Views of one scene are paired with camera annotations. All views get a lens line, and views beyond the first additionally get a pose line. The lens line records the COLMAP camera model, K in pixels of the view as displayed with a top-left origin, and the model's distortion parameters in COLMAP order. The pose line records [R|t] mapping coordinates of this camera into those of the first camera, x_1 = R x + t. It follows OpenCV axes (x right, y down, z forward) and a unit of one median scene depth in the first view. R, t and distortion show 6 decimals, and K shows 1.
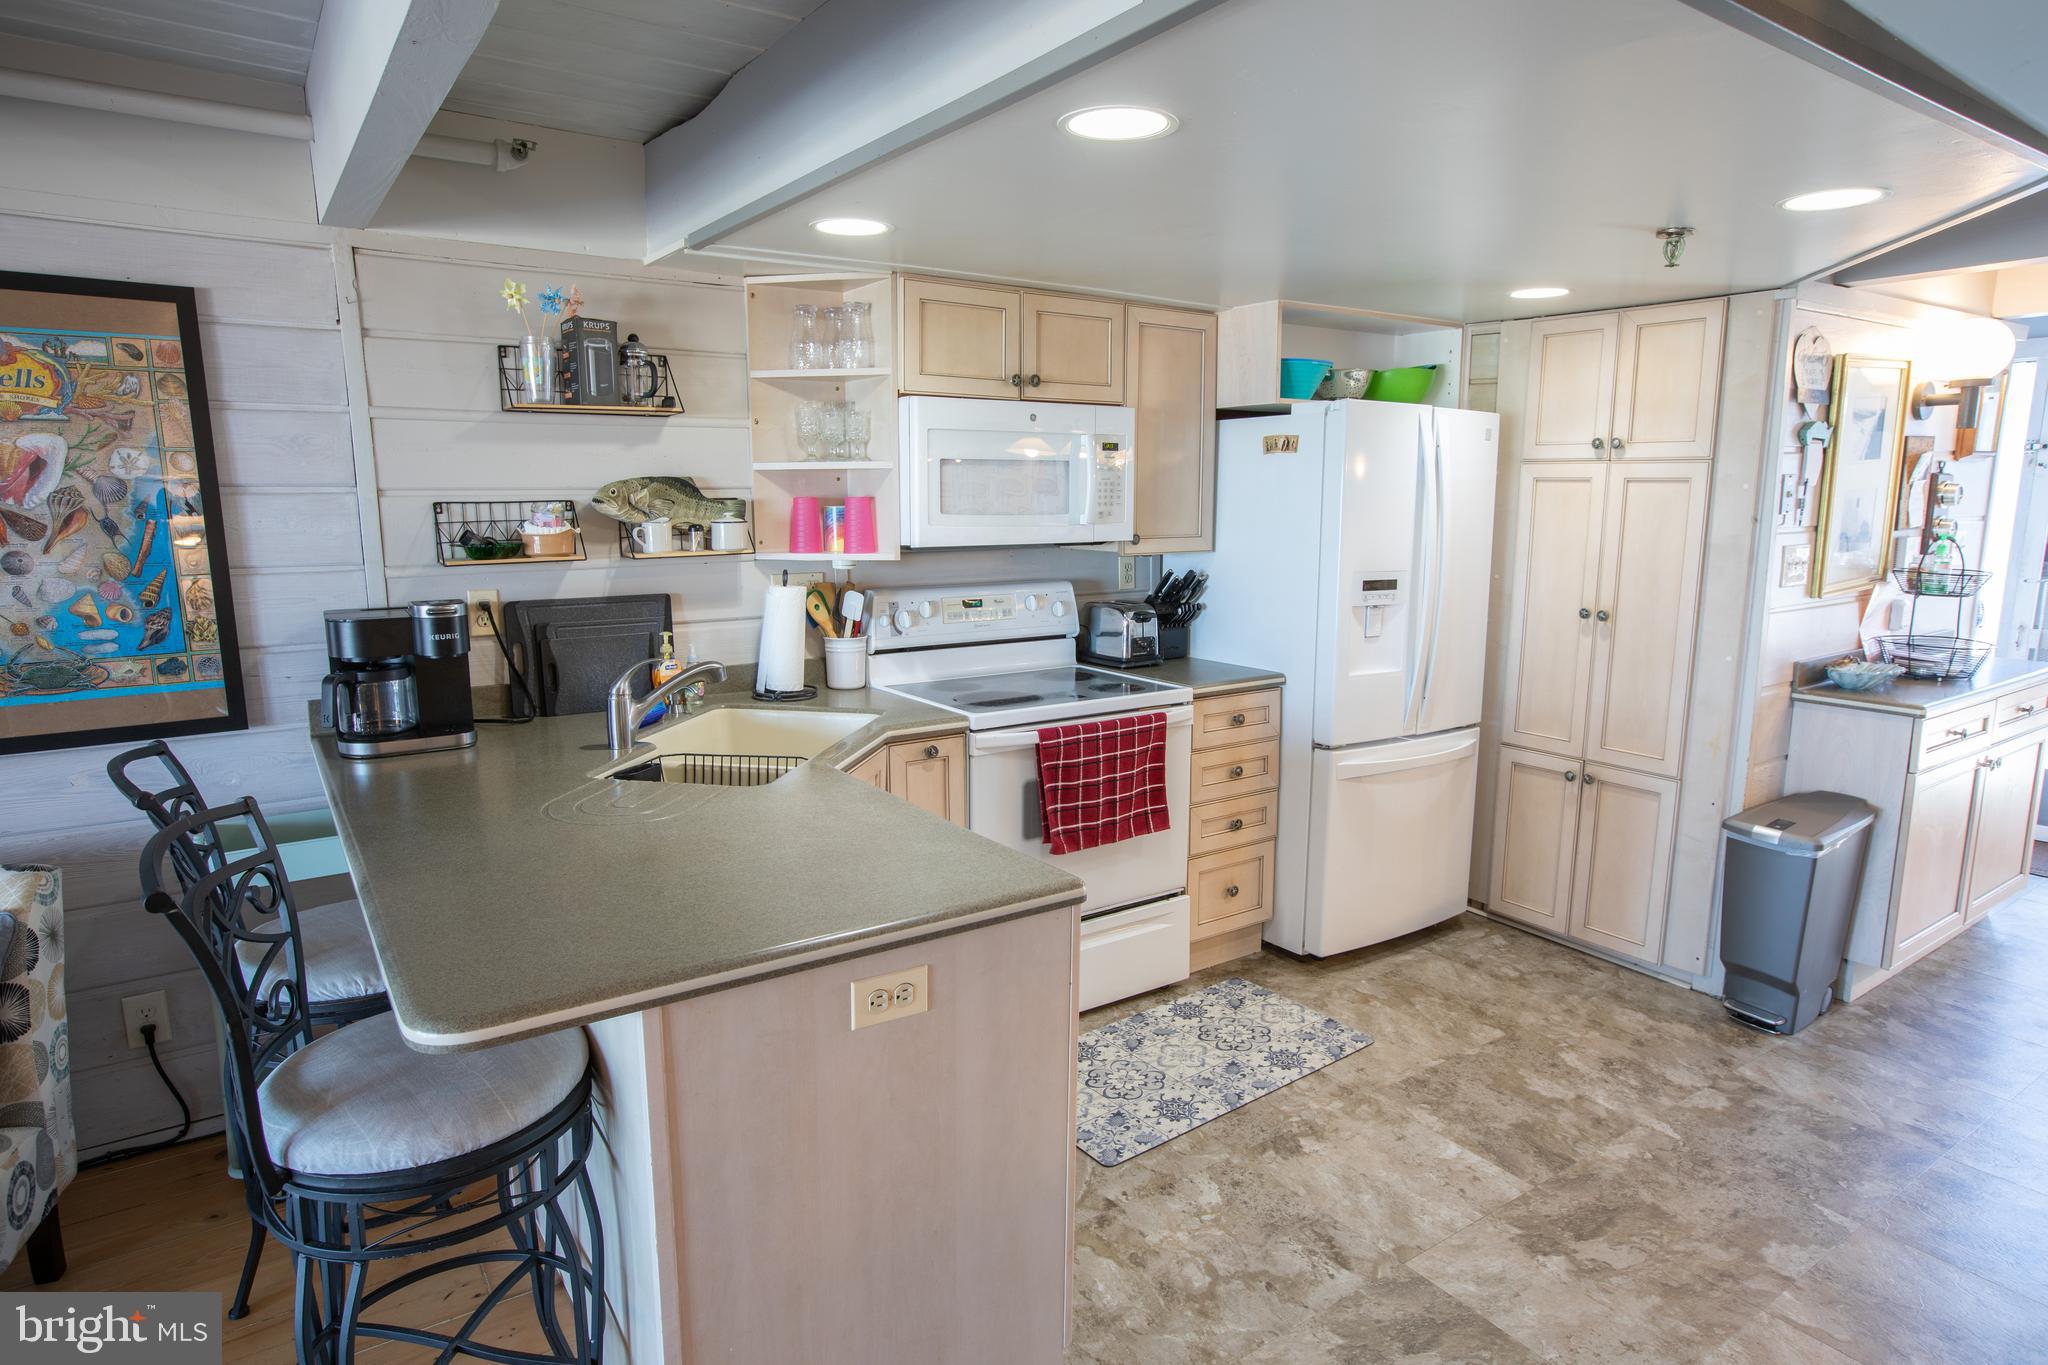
lens RADIAL K [[1153.2, 0, 1016.2], [0, 1153.2, 680.9], [0, 0, 1]] dist [-0.056475, 0.046975]
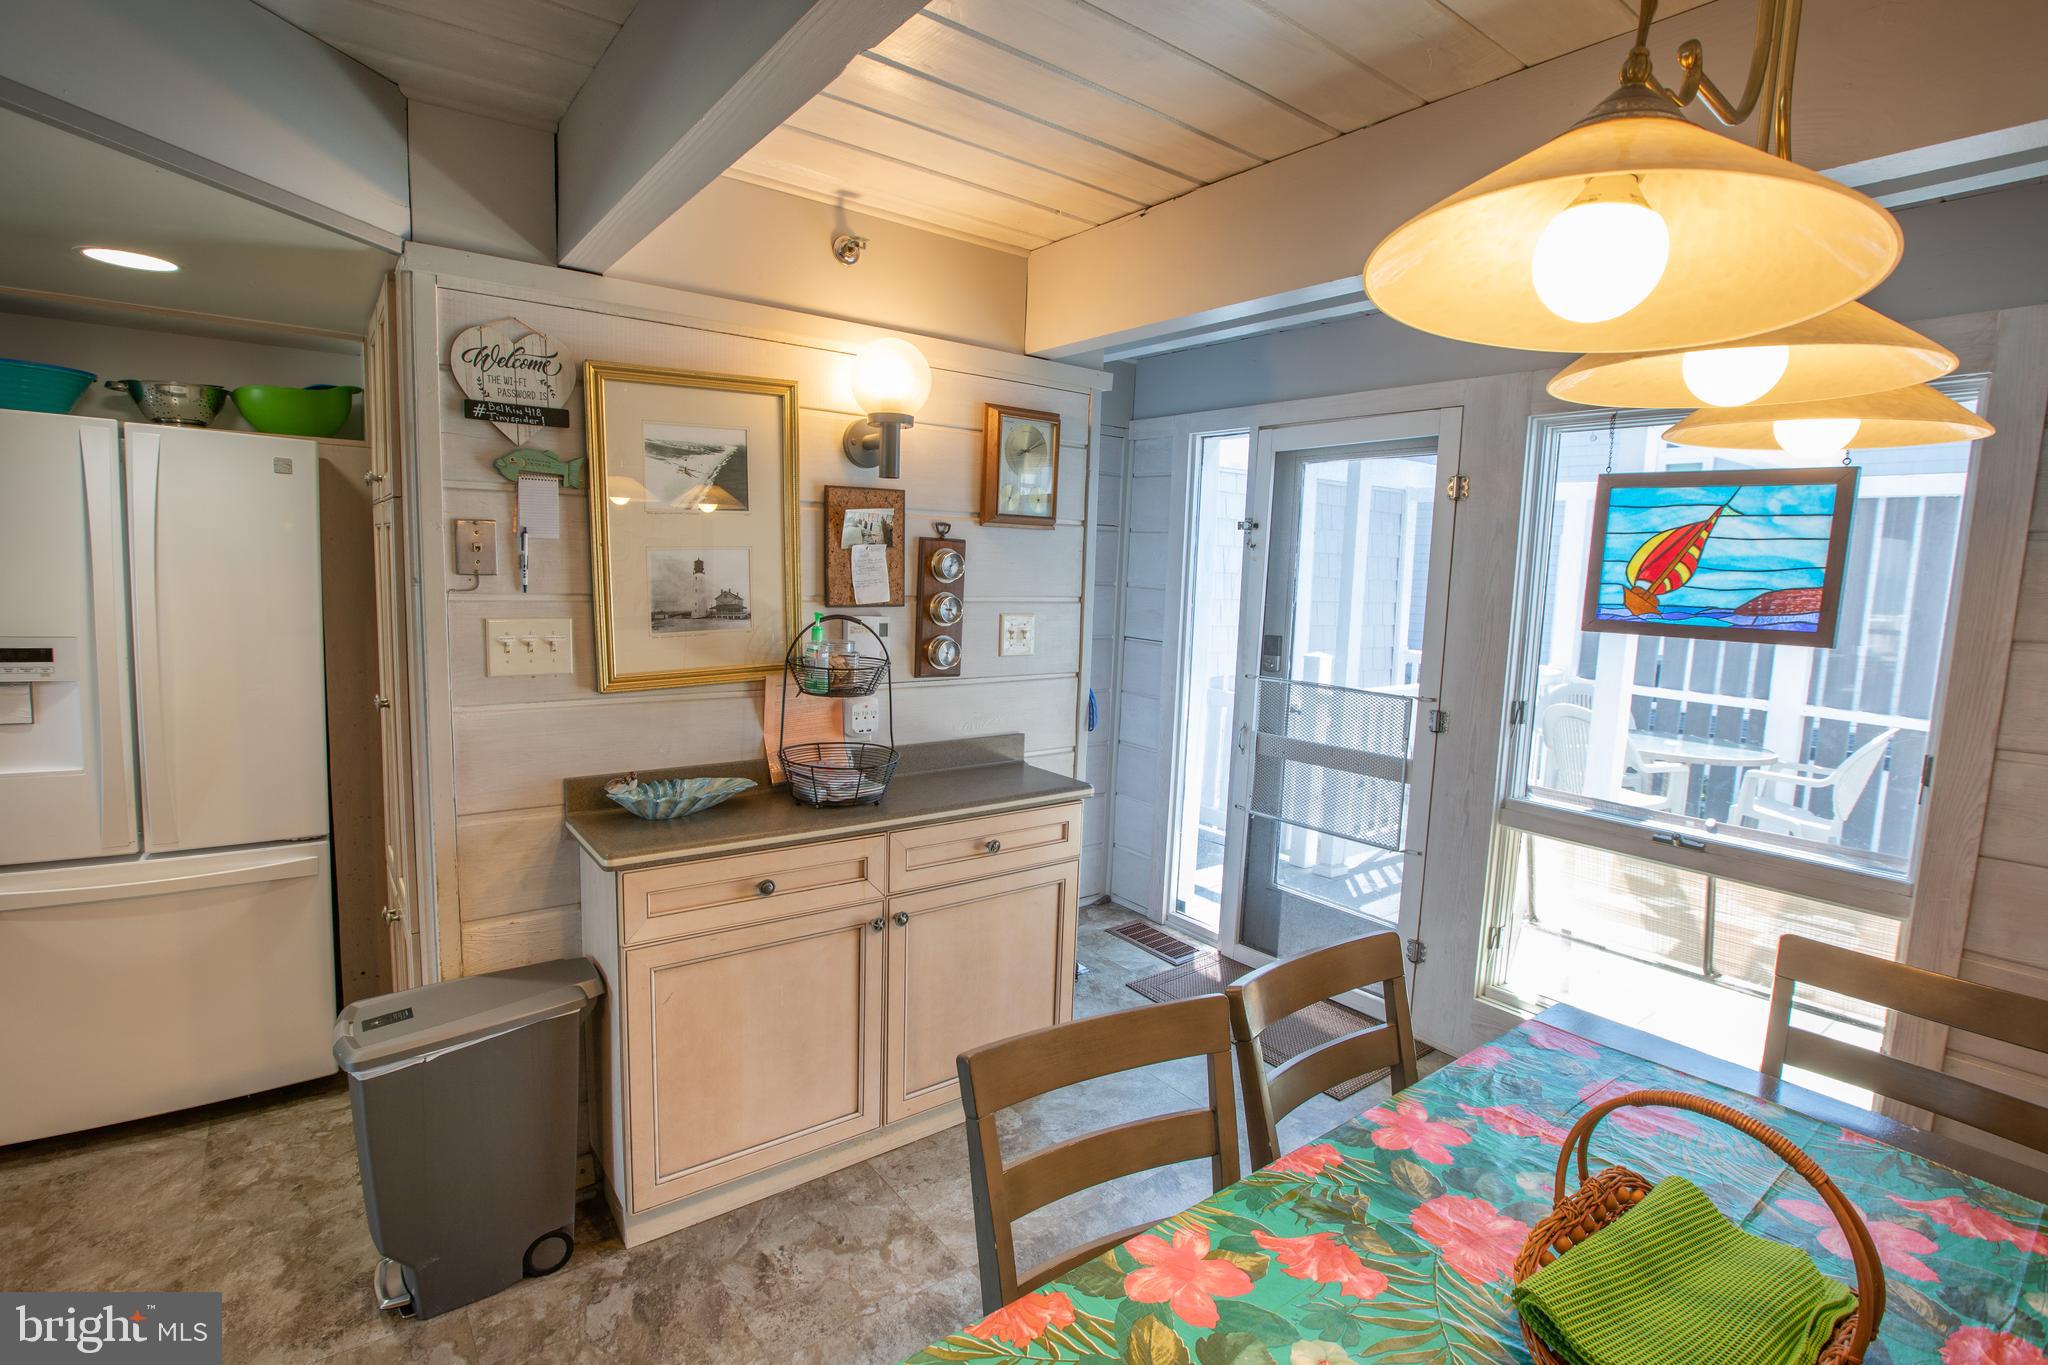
lens RADIAL K [[960.3, 0, 1024.0], [0, 960.3, 682.5], [0, 0, 1]] dist [-0.051538, 0.015693]
pose [[0.997838, 0.034089, 0.056187, 1.000017], [-0.031358, 0.998317, -0.048786, -0.061135], [-0.057755, 0.046919, 0.997228, 0.391259]]
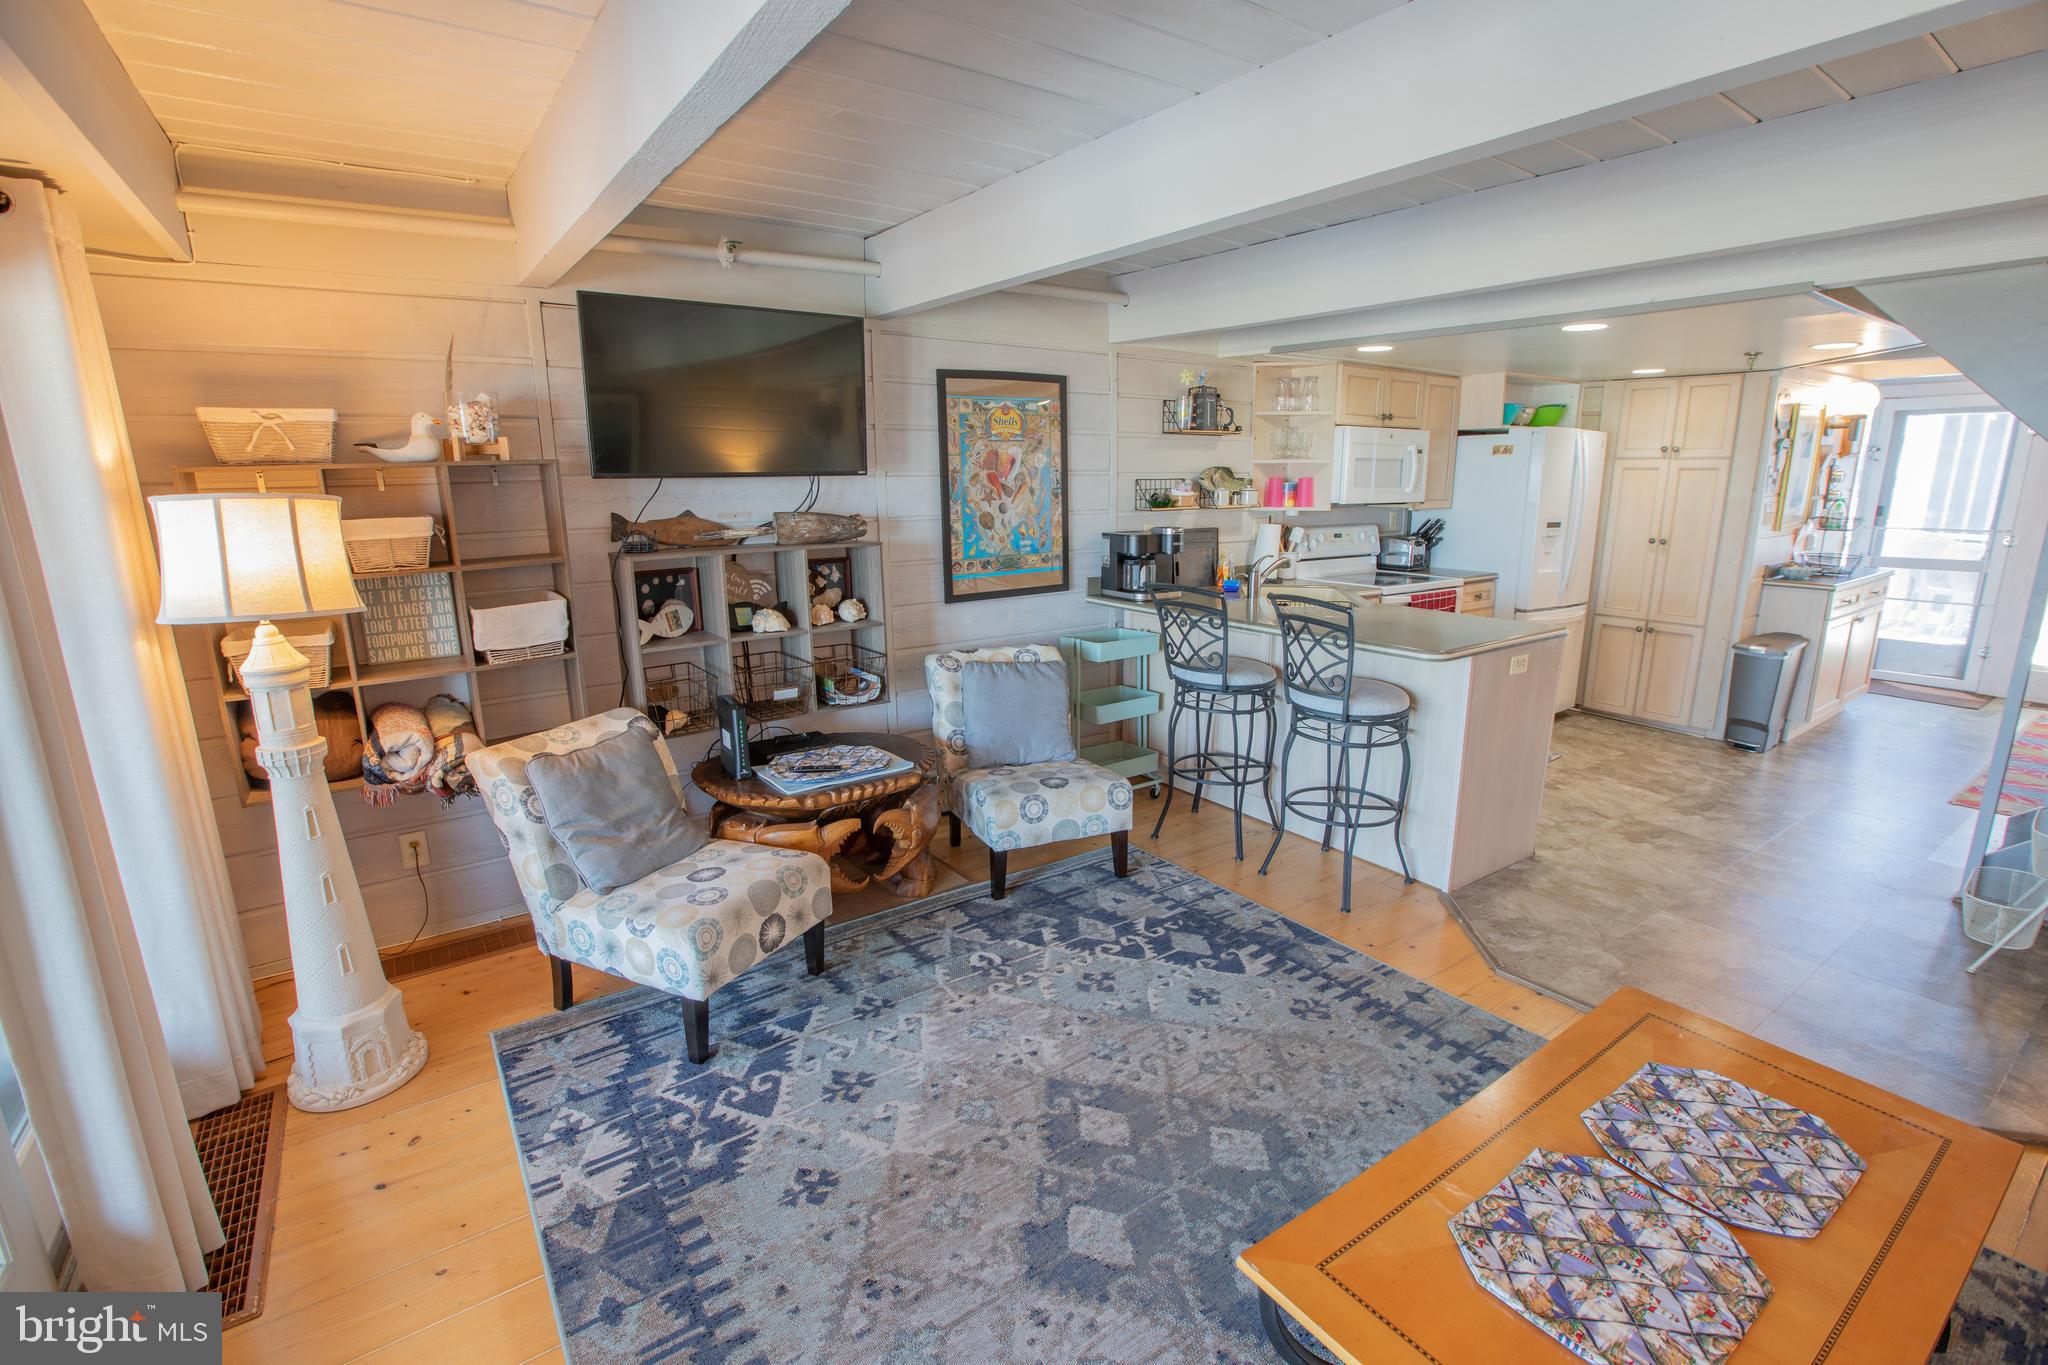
lens RADIAL K [[921.9, 0, 1014.0], [0, 921.9, 684.2], [0, 0, 1]] dist [-0.062930, 0.024924]
pose [[0.999935, -0.009430, 0.006396, -0.625026], [0.009047, 0.998304, 0.057507, 0.090871], [-0.006928, -0.057445, 0.998325, -0.531494]]
